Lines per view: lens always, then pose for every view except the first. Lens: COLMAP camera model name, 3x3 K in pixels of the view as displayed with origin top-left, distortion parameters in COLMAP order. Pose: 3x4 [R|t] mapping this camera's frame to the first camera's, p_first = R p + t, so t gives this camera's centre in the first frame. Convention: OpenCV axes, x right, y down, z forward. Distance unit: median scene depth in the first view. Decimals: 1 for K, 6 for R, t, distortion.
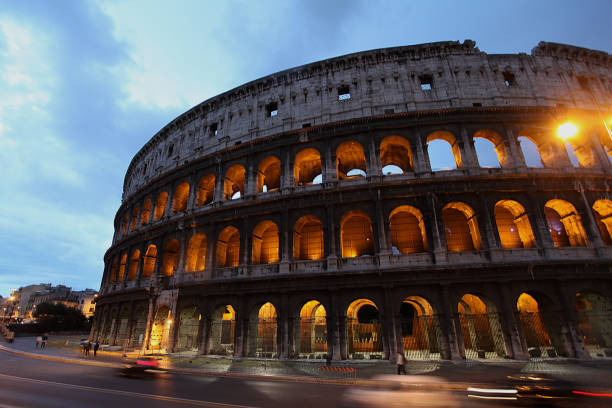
lens RADIAL K [[306.8, 0, 299.9], [0, 306.8, 205.0], [0, 0, 1]] dist [-0.057215, 0.020578]
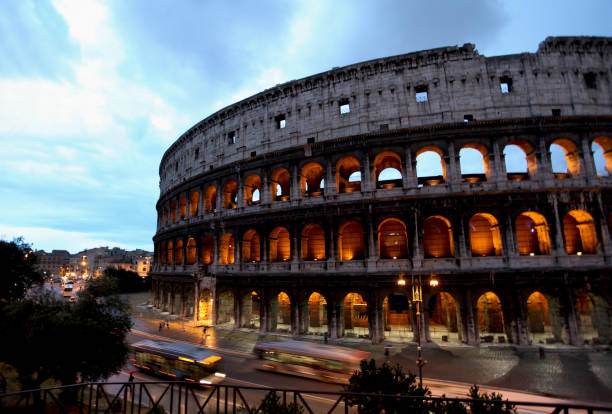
lens RADIAL K [[319.2, 0, 288.2], [0, 319.2, 212.5], [0, 0, 1]] dist [-0.060898, 0.024521]
pose [[0.989717, -0.029477, -0.139966, 0.098892], [0.057419, 0.978106, 0.200031, -0.243776], [0.131006, -0.206011, 0.969741, -0.208386]]
